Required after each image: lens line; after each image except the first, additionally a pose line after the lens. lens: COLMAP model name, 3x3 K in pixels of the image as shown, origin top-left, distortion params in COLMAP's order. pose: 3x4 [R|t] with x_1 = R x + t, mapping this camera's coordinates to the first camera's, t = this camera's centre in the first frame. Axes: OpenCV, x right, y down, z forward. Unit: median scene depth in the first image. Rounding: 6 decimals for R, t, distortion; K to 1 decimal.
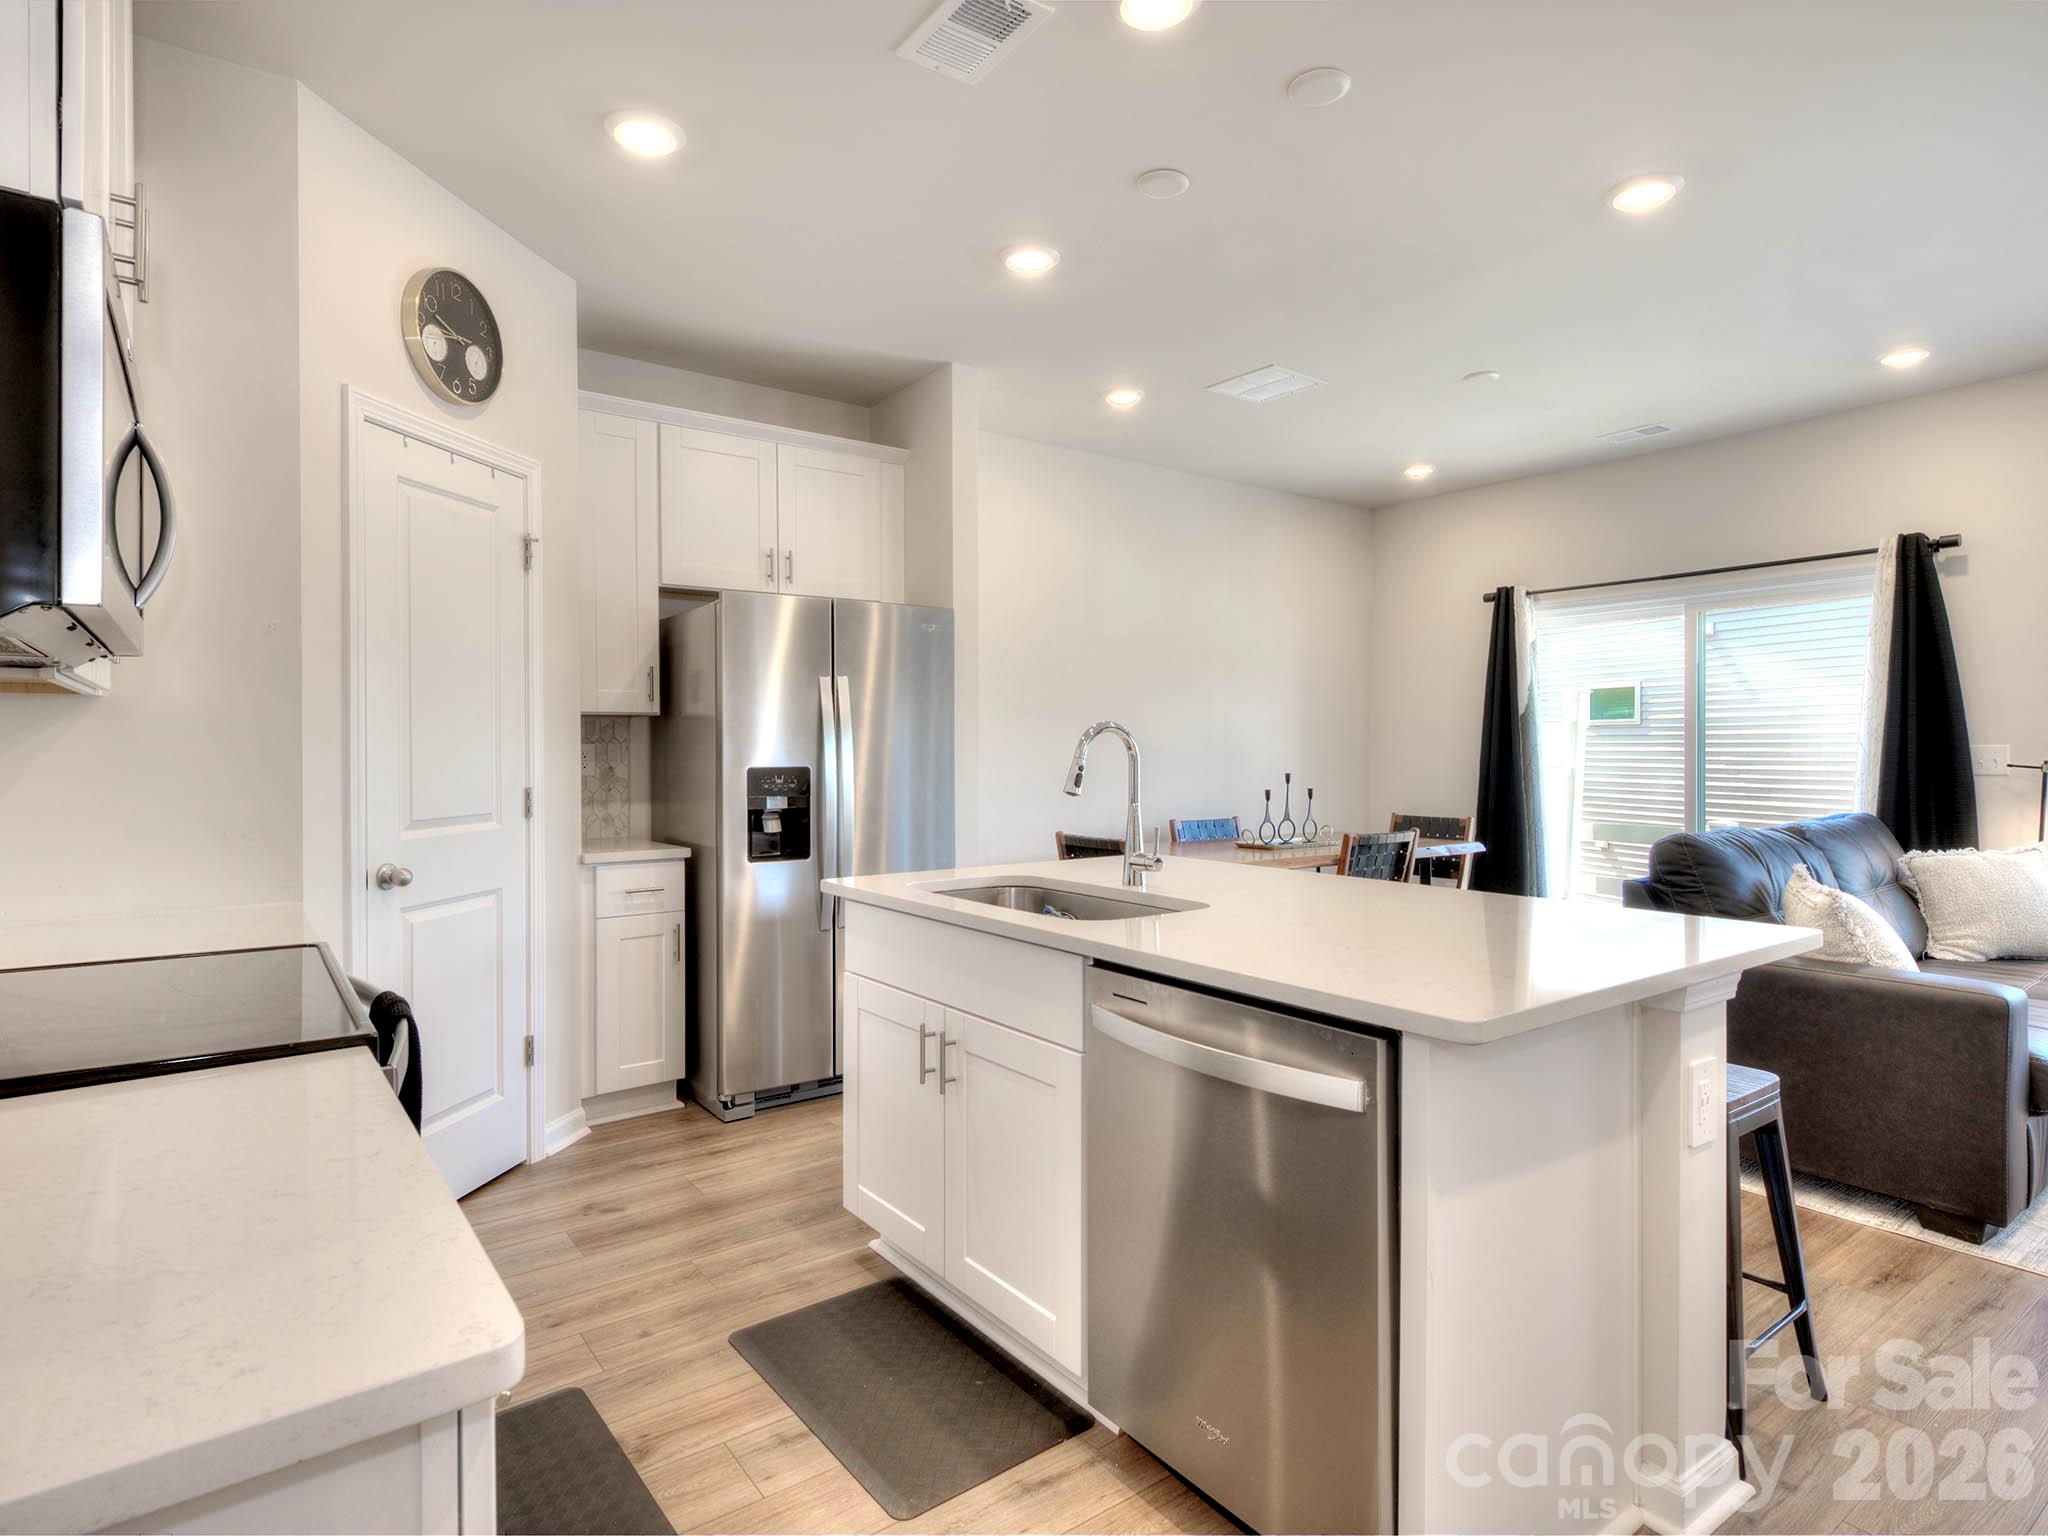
lens RADIAL K [[1095.9, 0, 1022.5], [0, 1095.9, 762.3], [0, 0, 1]] dist [0.013456, -0.000841]
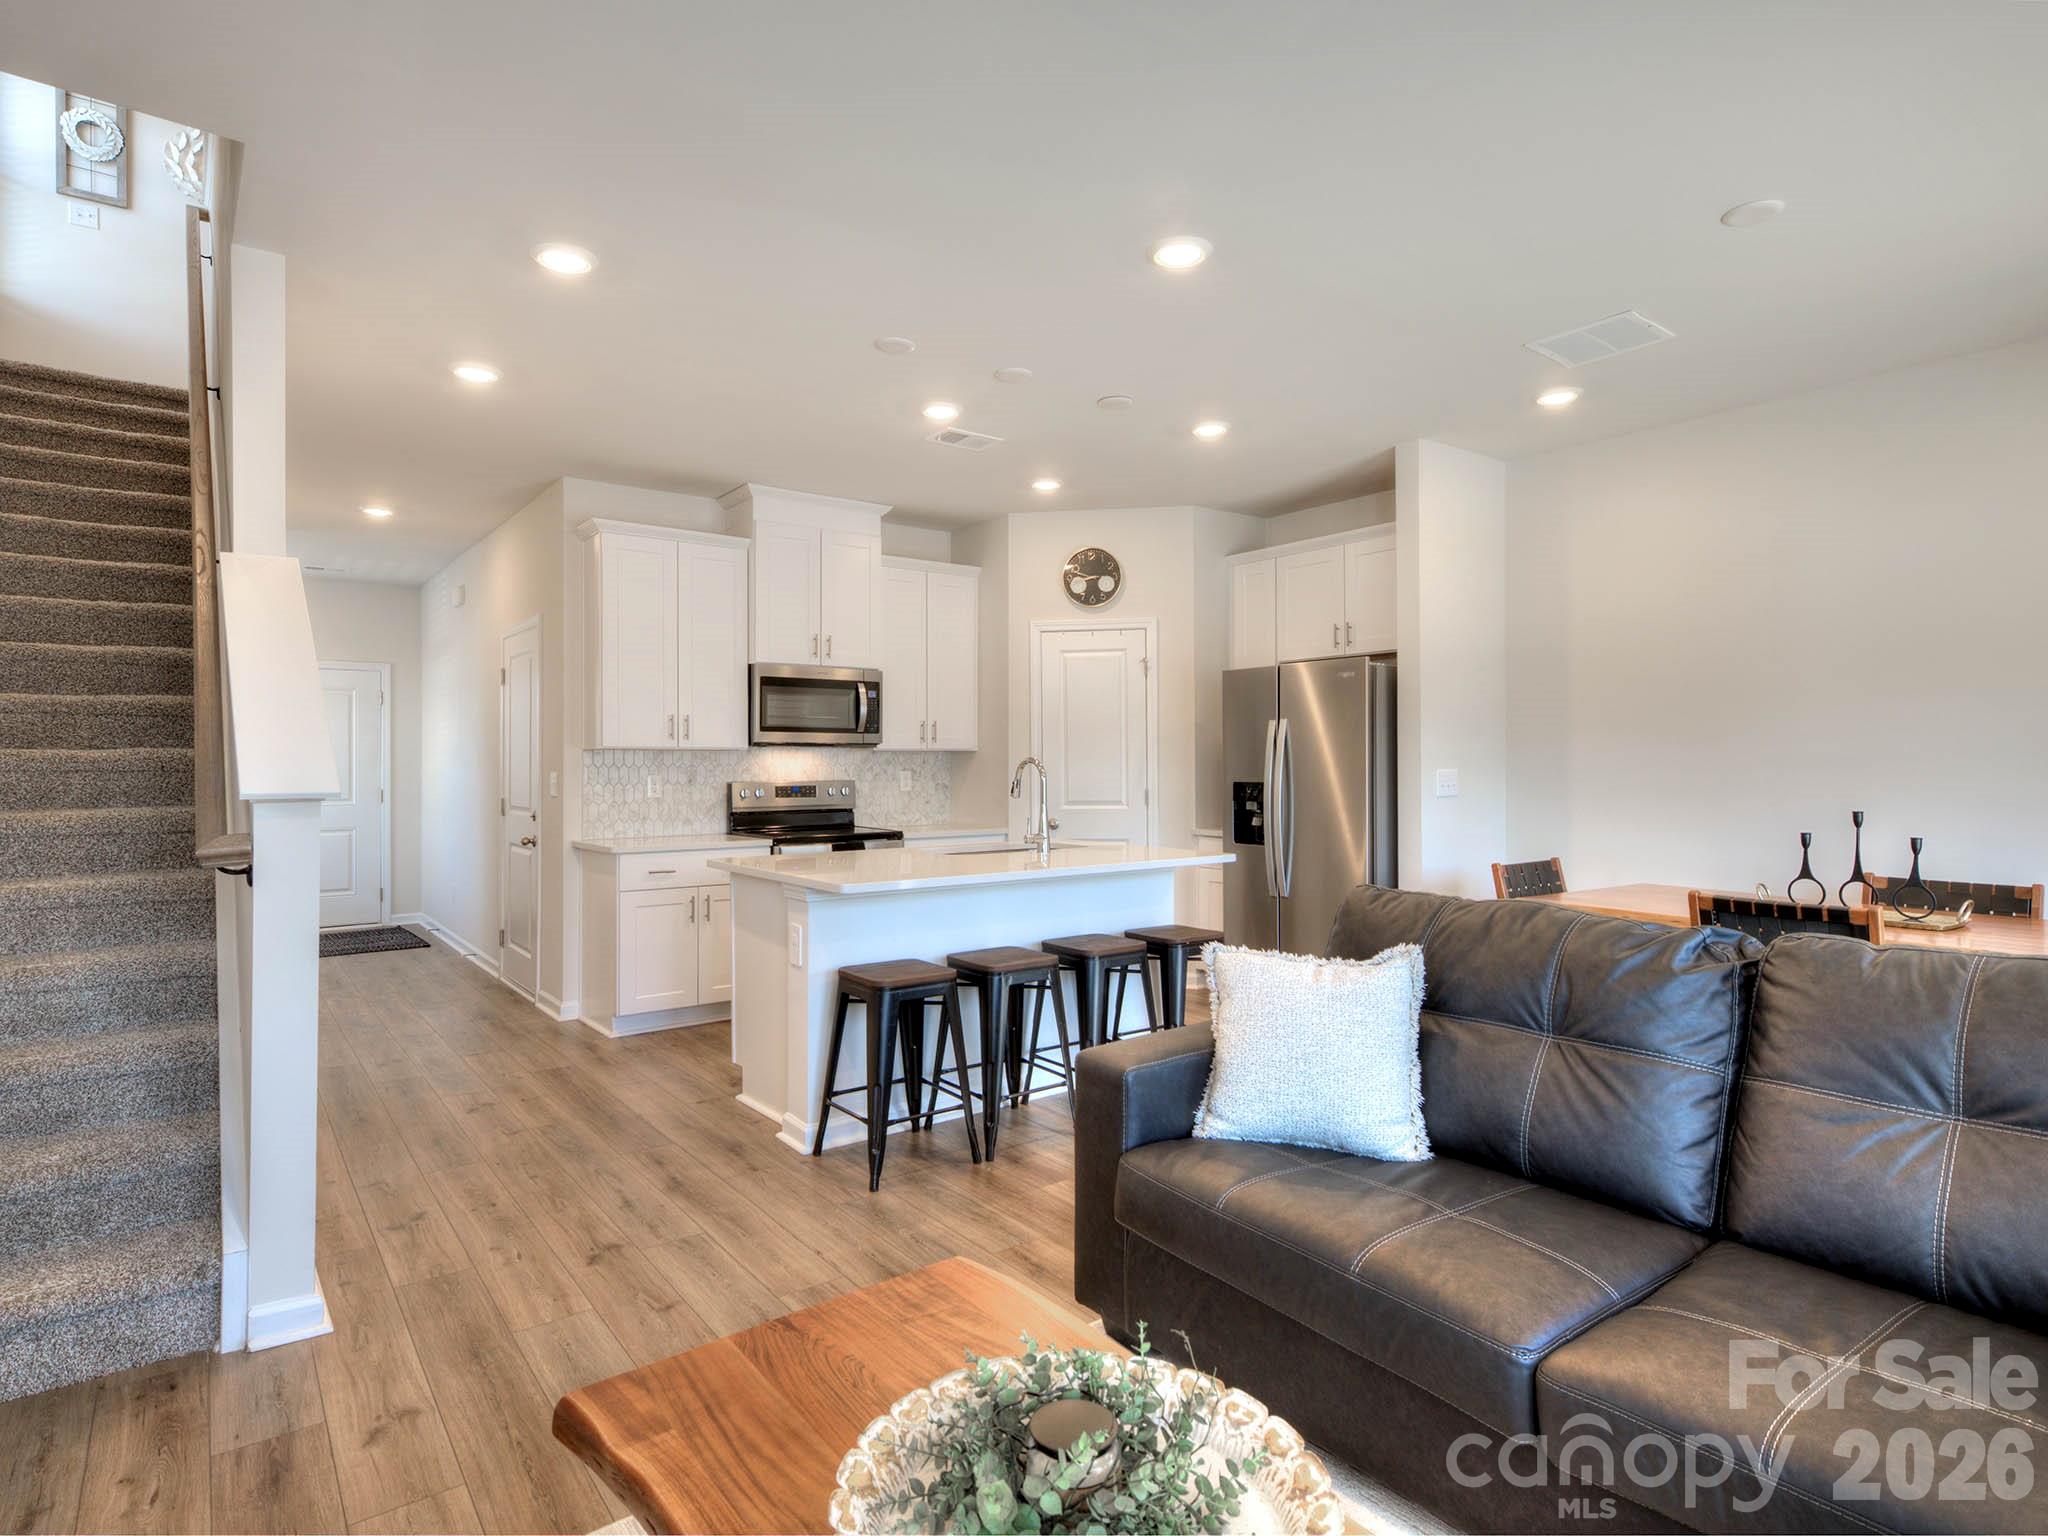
lens RADIAL K [[1095.9, 0, 1023.9], [0, 1095.9, 763.9], [0, 0, 1]] dist [0.013456, -0.000841]
pose [[0.009257, 0.002814, -0.999953, 1.123950], [-0.010720, 0.999939, 0.002715, -0.018751], [0.999900, 0.010694, 0.009286, 0.589822]]
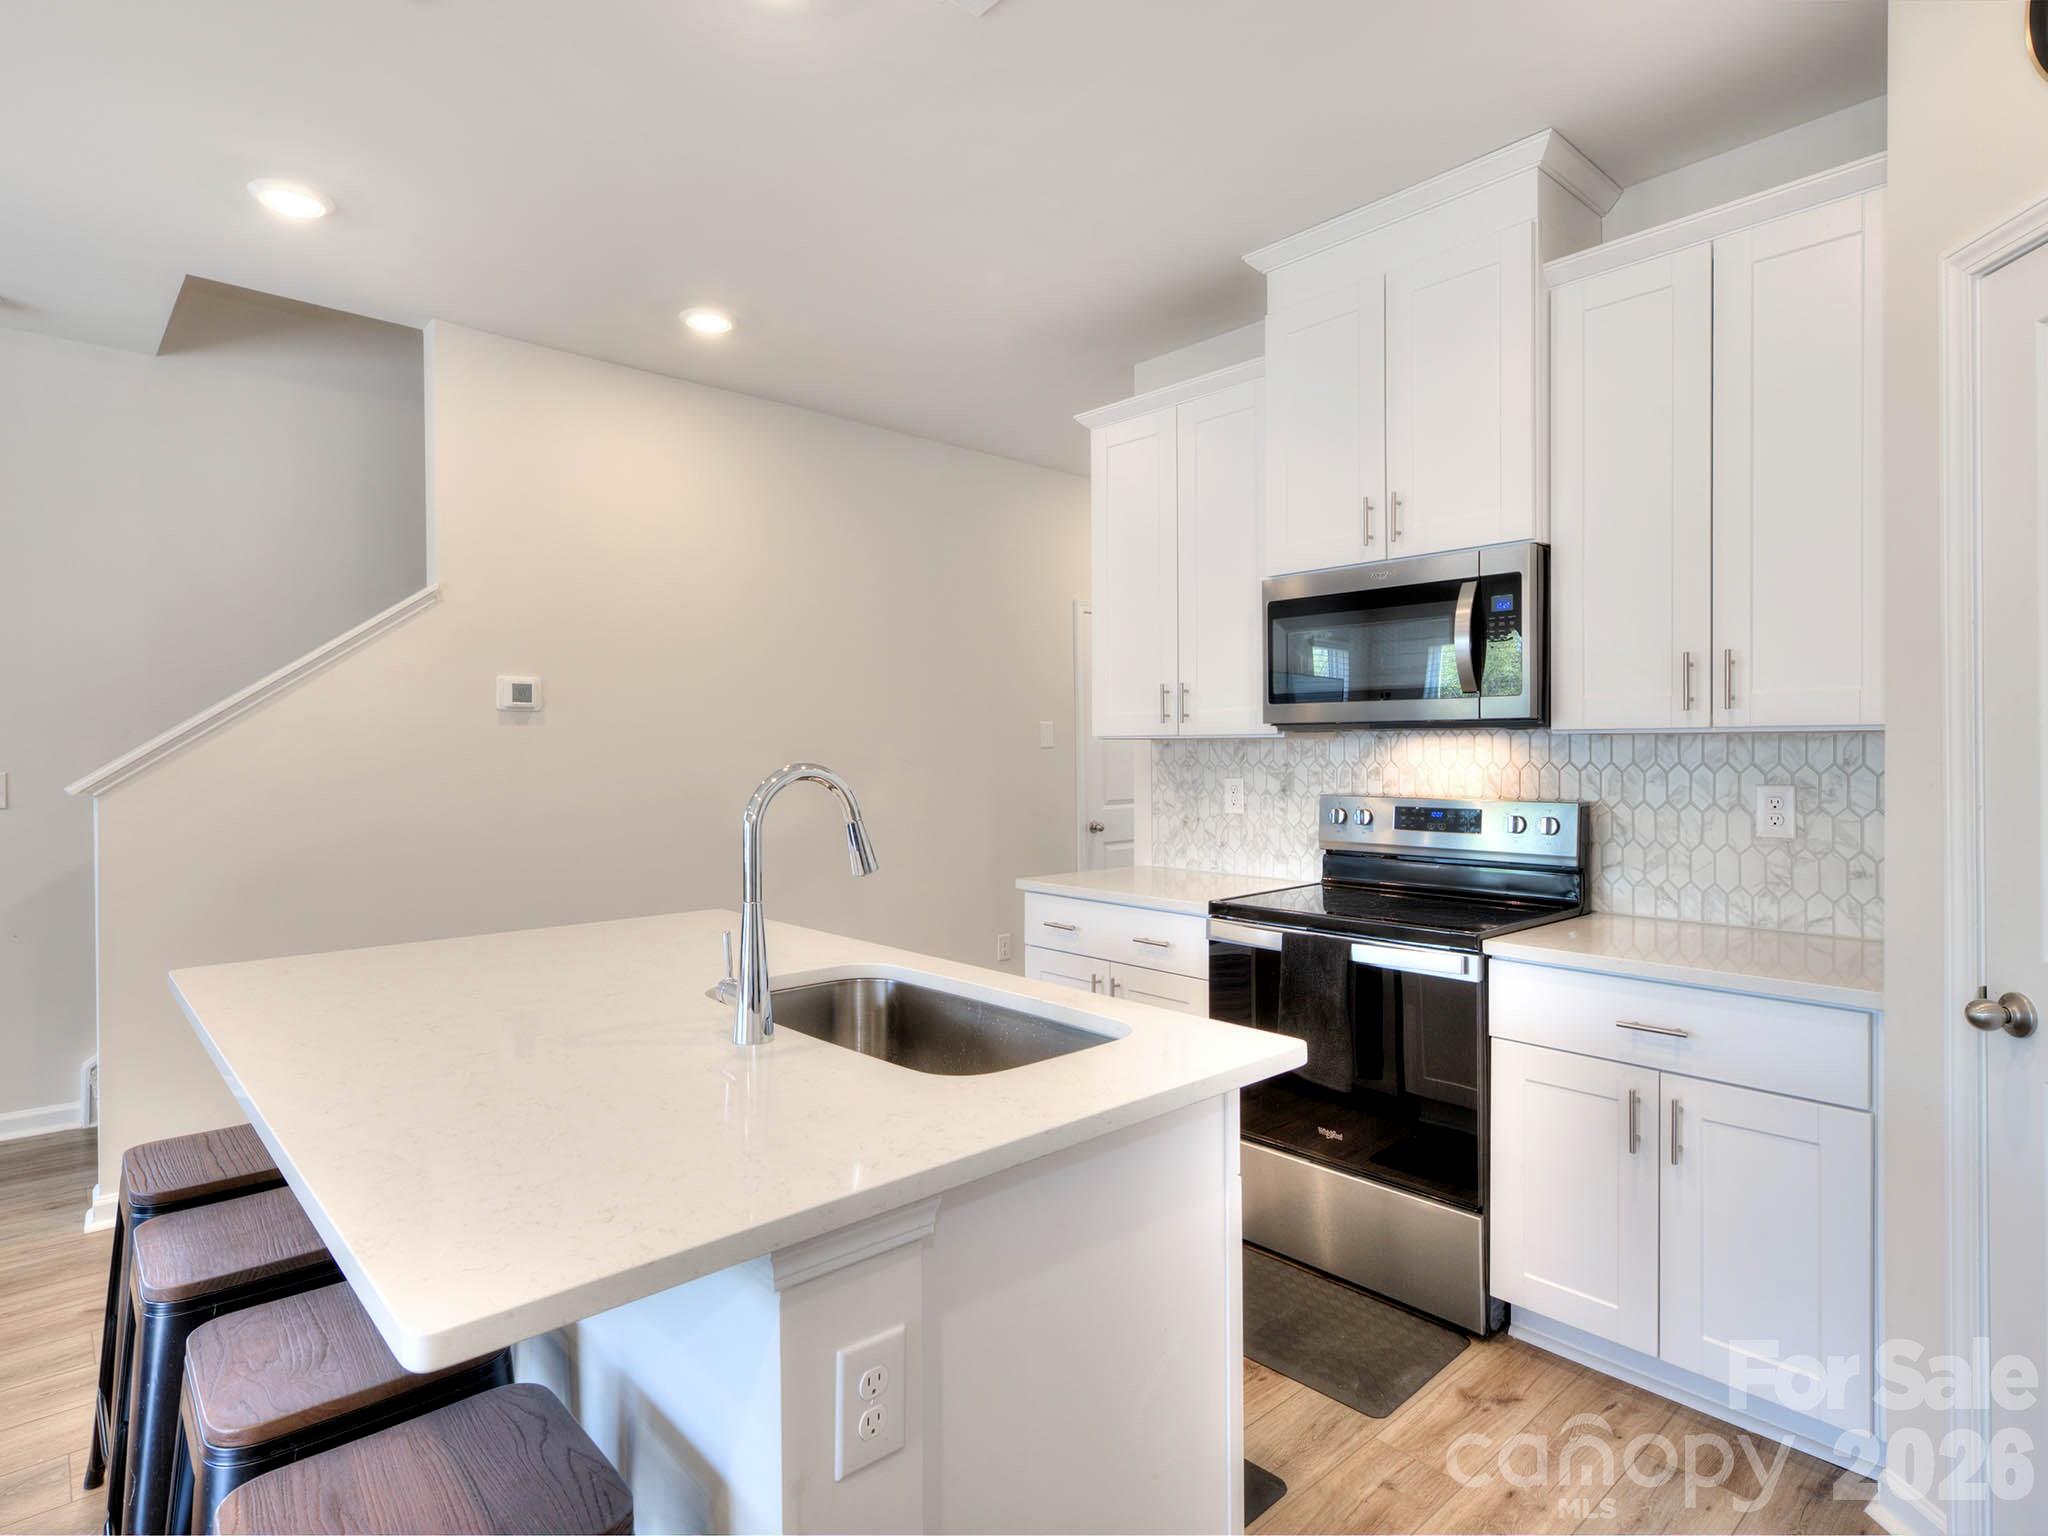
lens RADIAL K [[1095.9, 0, 1020.2], [0, 1095.9, 758.8], [0, 0, 1]] dist [0.013456, -0.000841]
pose [[-0.994942, 0.008183, -0.100116, 0.011053], [0.005835, 0.999702, 0.023721, -0.033420], [0.100280, 0.023017, -0.994693, 0.992230]]
